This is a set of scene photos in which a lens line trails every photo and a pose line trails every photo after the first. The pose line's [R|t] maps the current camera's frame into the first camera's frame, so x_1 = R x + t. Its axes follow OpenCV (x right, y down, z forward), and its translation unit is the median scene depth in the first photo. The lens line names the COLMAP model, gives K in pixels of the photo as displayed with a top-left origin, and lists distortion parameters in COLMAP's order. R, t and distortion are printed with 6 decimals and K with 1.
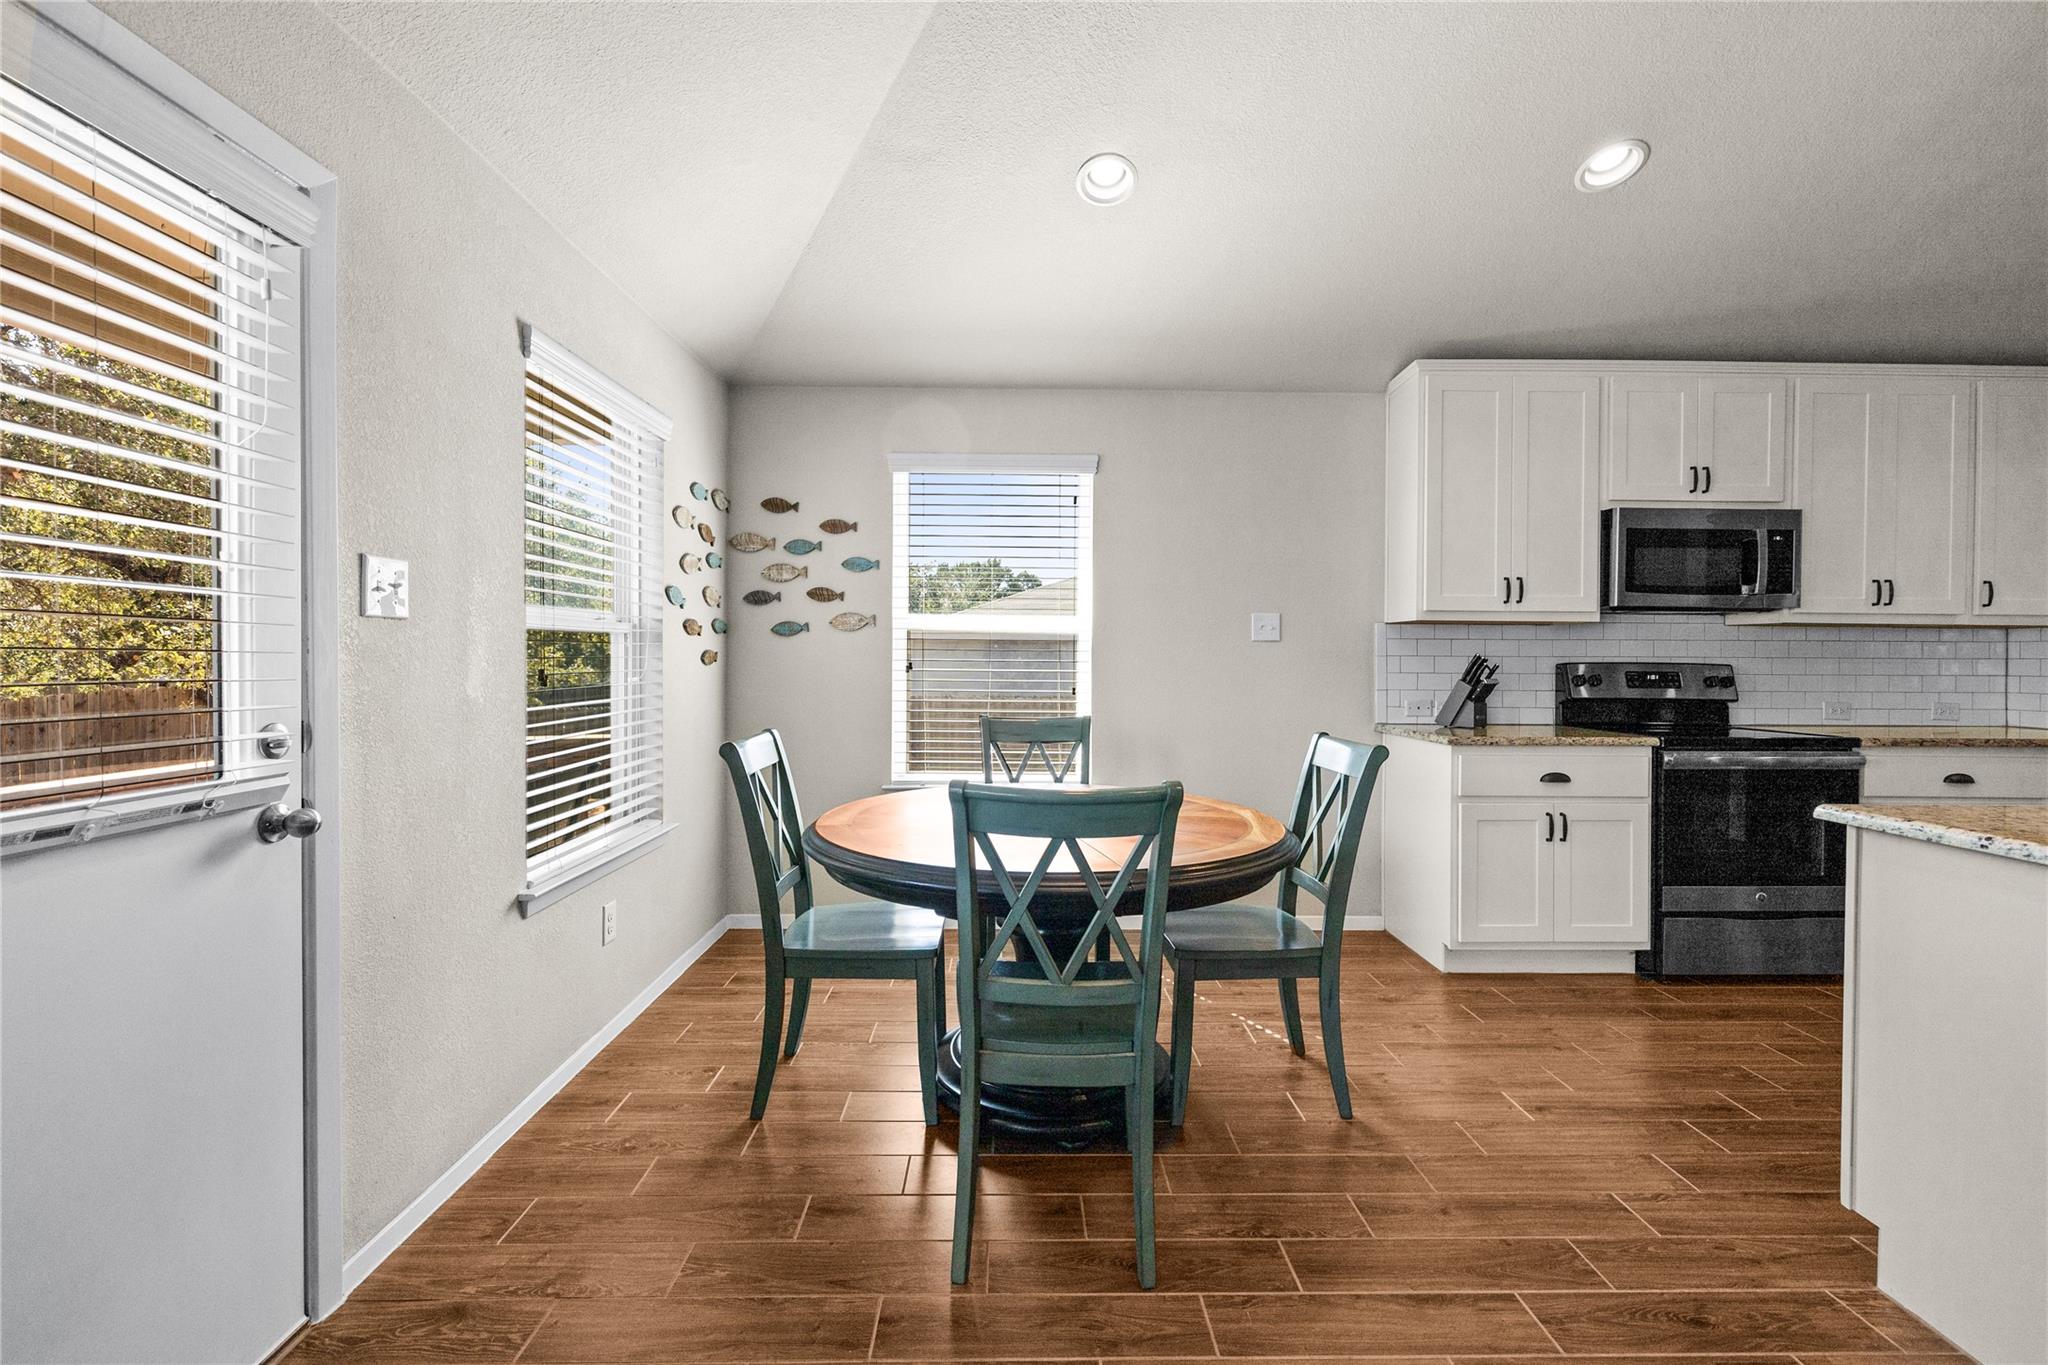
lens RADIAL K [[878.4, 0, 1017.5], [0, 878.4, 663.9], [0, 0, 1]] dist [0.006241, -0.001501]
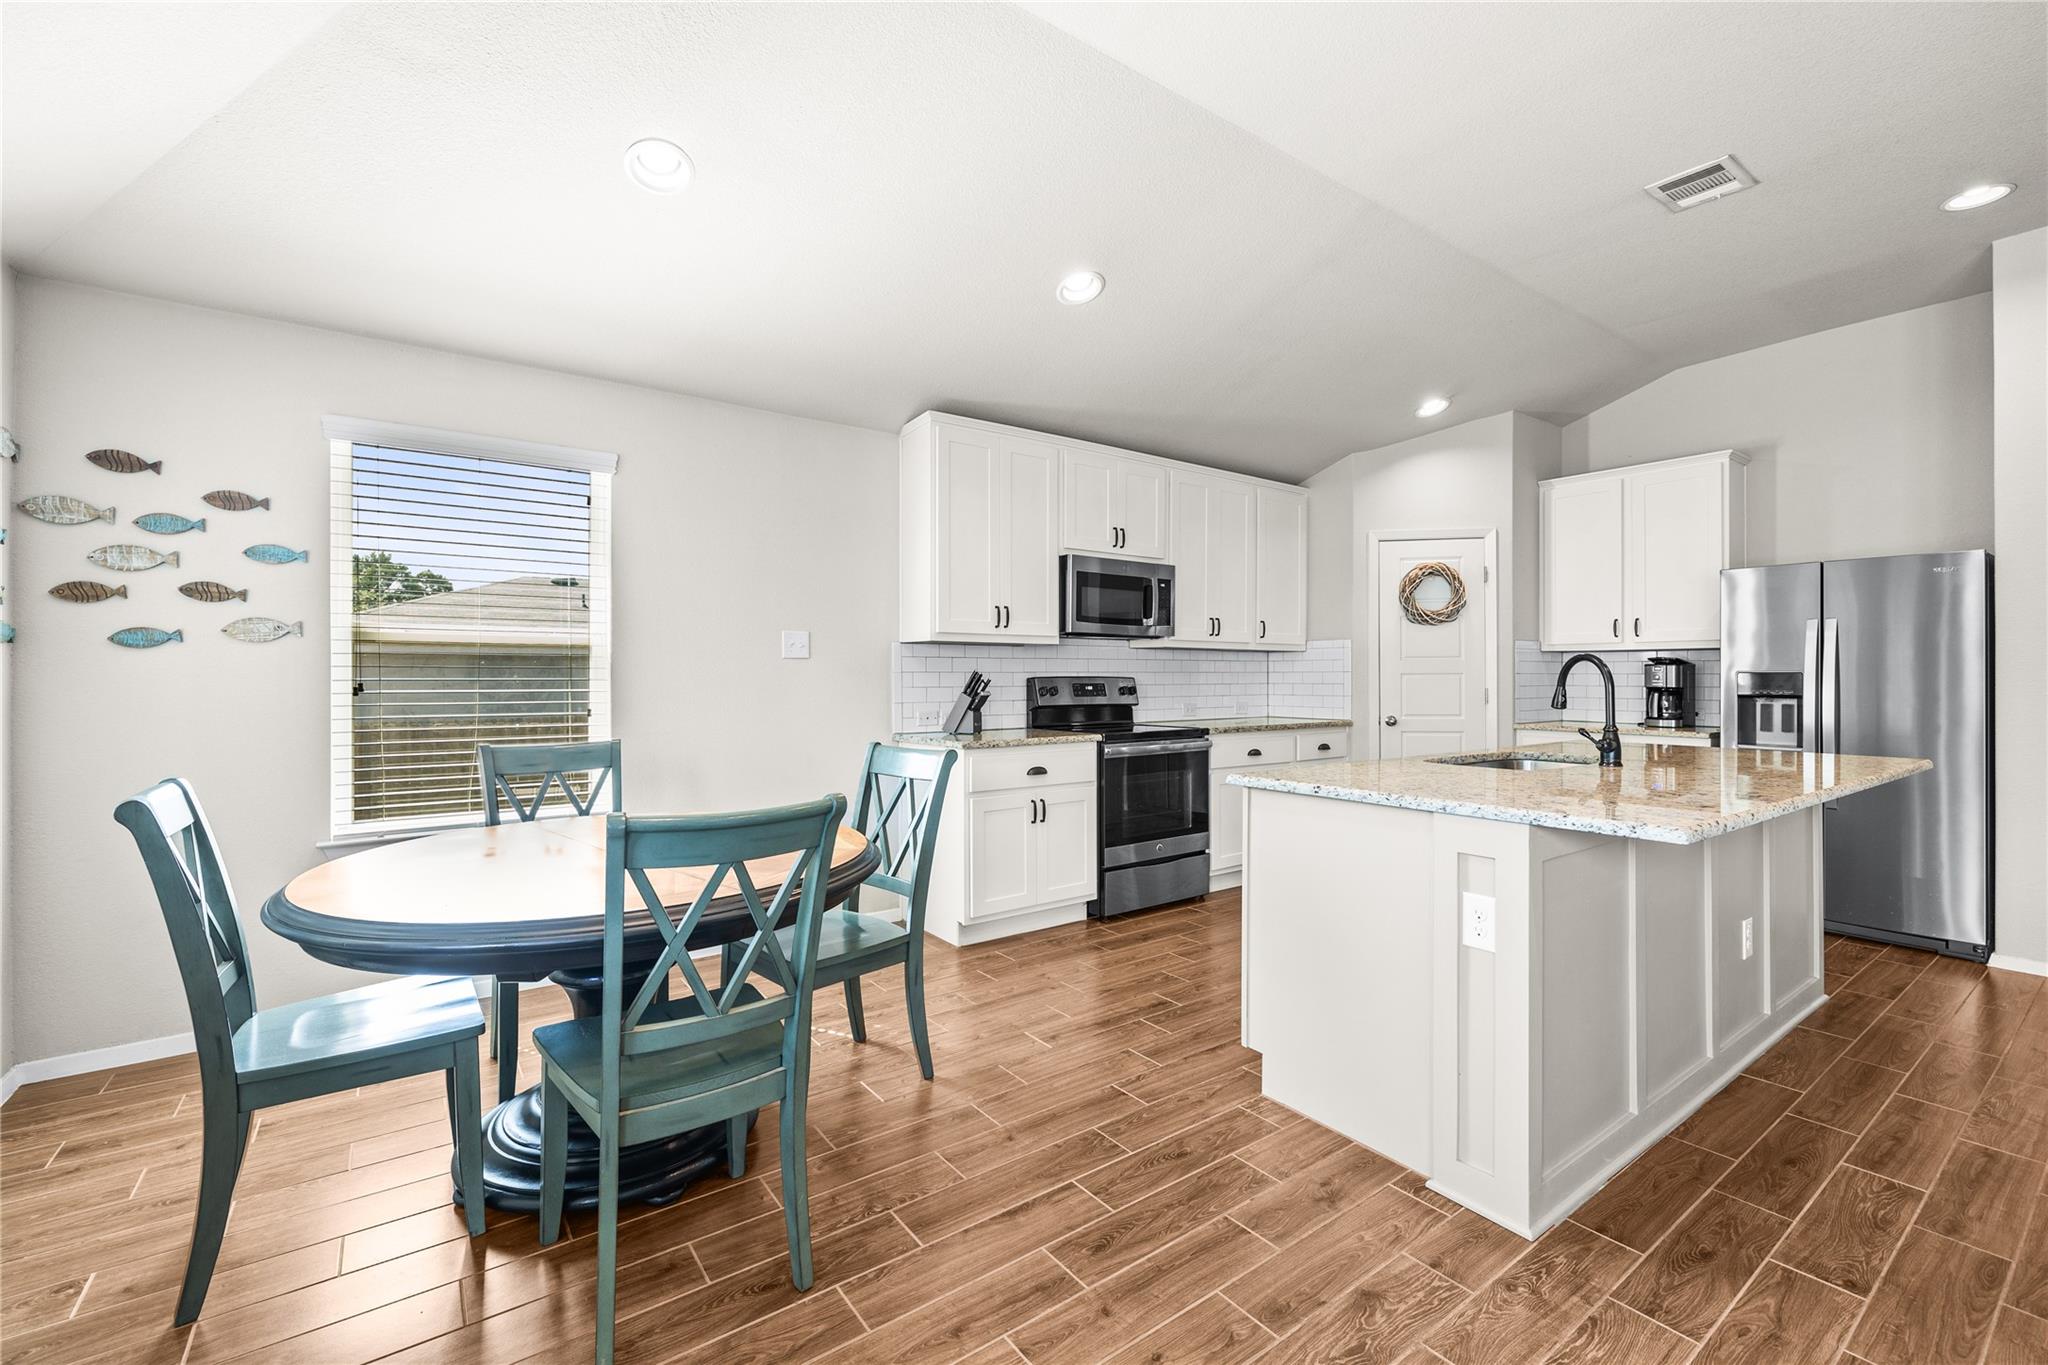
lens RADIAL K [[878.4, 0, 1032.0], [0, 878.4, 676.0], [0, 0, 1]] dist [0.006241, -0.001501]
pose [[0.813537, -0.007214, 0.581468, -0.106045], [0.009874, 0.999950, -0.001409, -0.001195], [-0.581429, 0.006887, 0.813568, 0.006214]]
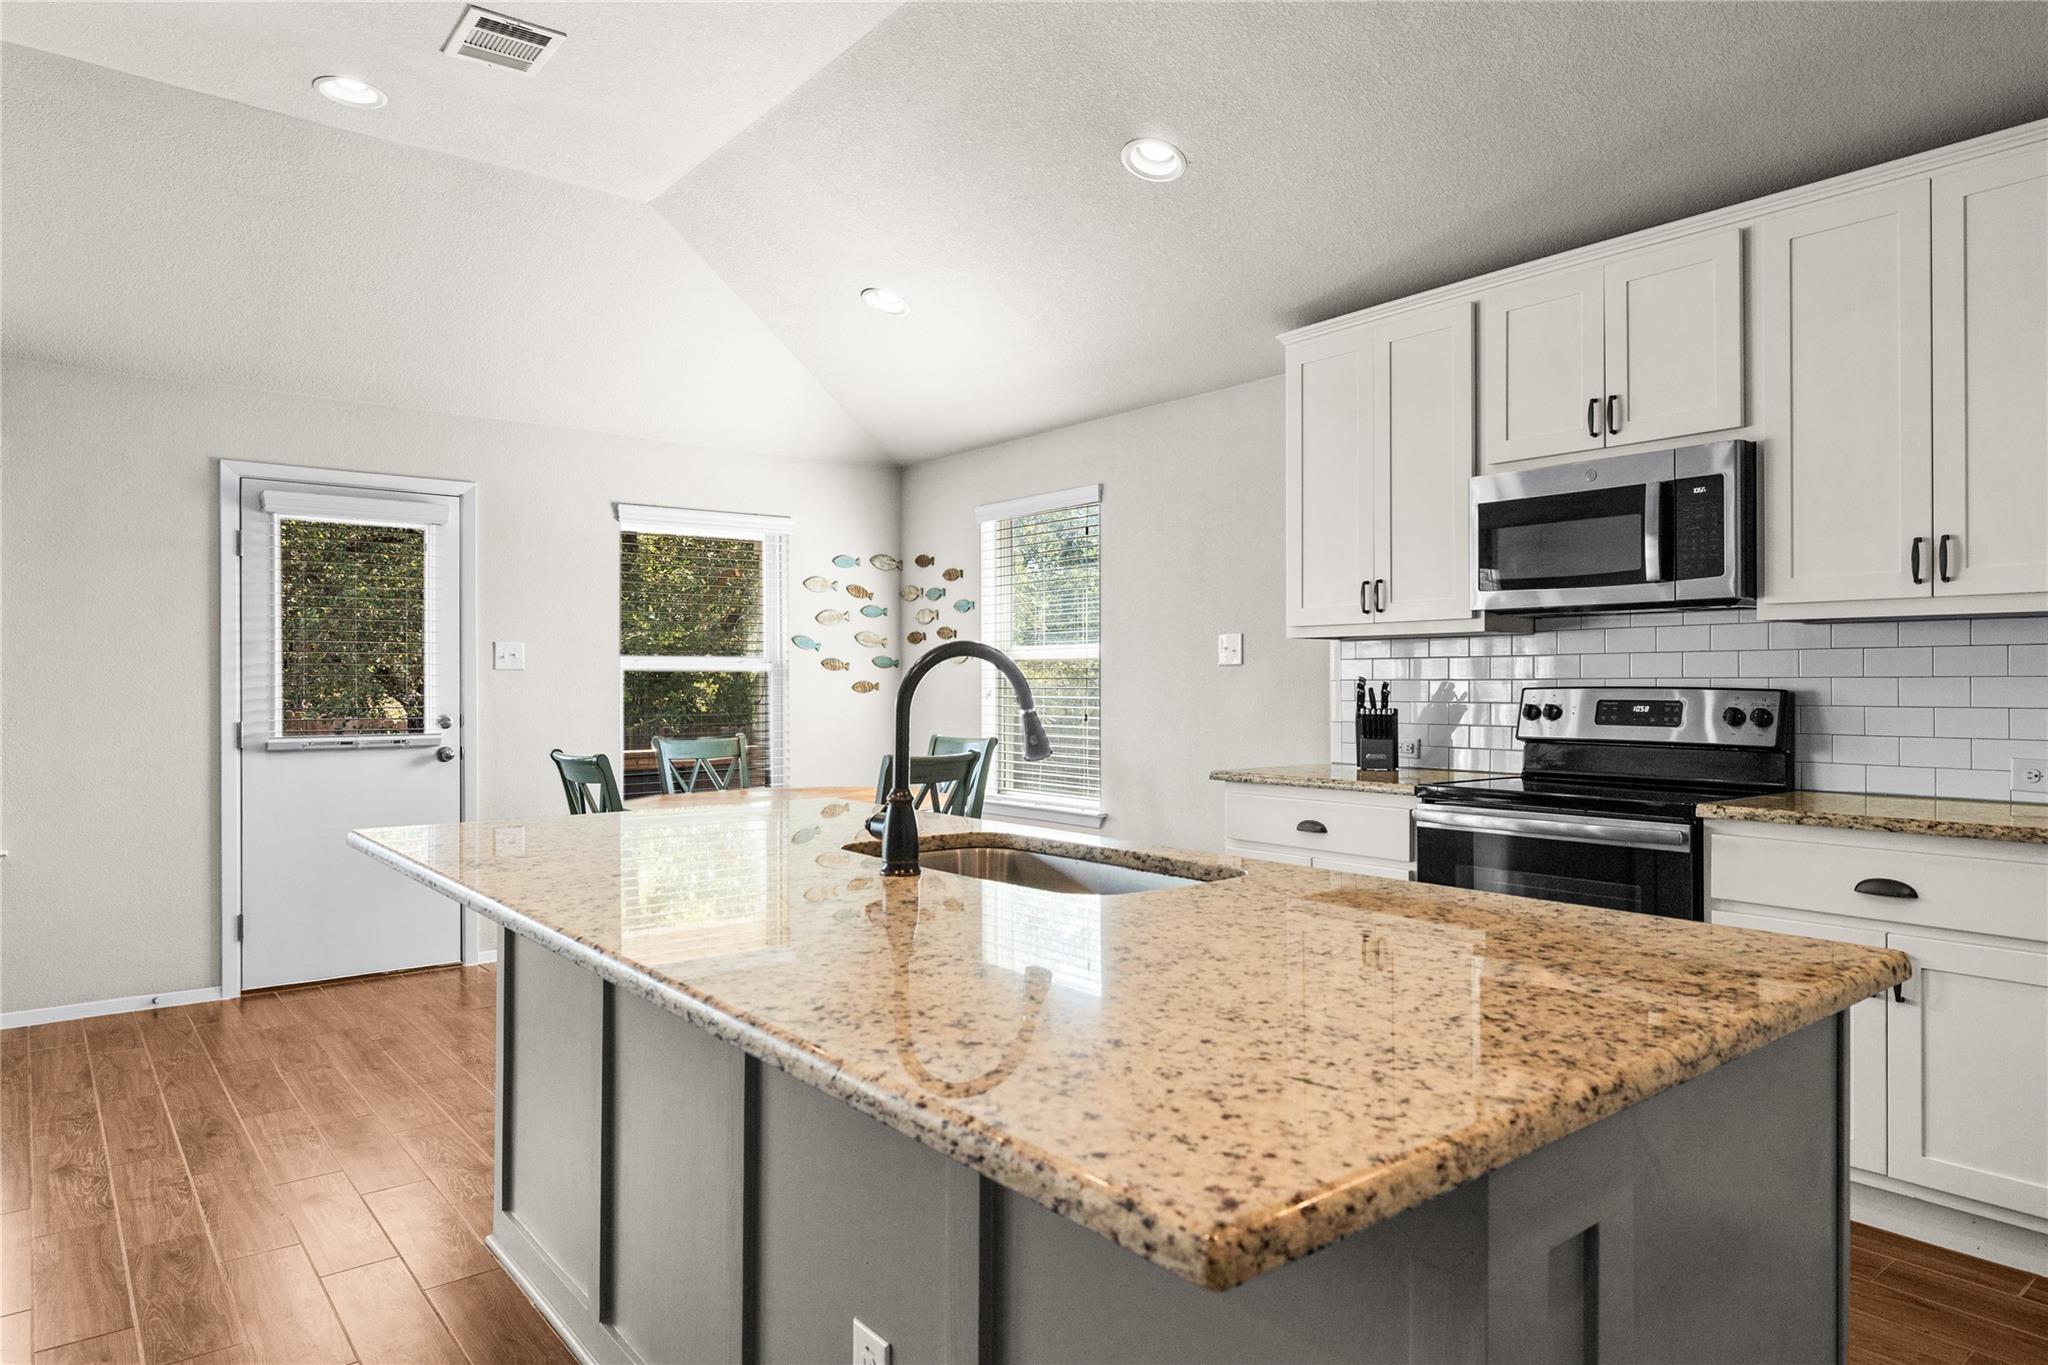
lens RADIAL K [[1276.9, 0, 1020.2], [0, 1276.9, 681.7], [0, 0, 1]] dist [0.008557, 0.001121]
pose [[0.602907, -0.008705, -0.797764, 1.394365], [-0.001730, 0.999924, -0.012218, 0.008356], [0.797809, 0.008746, 0.602846, 0.055322]]
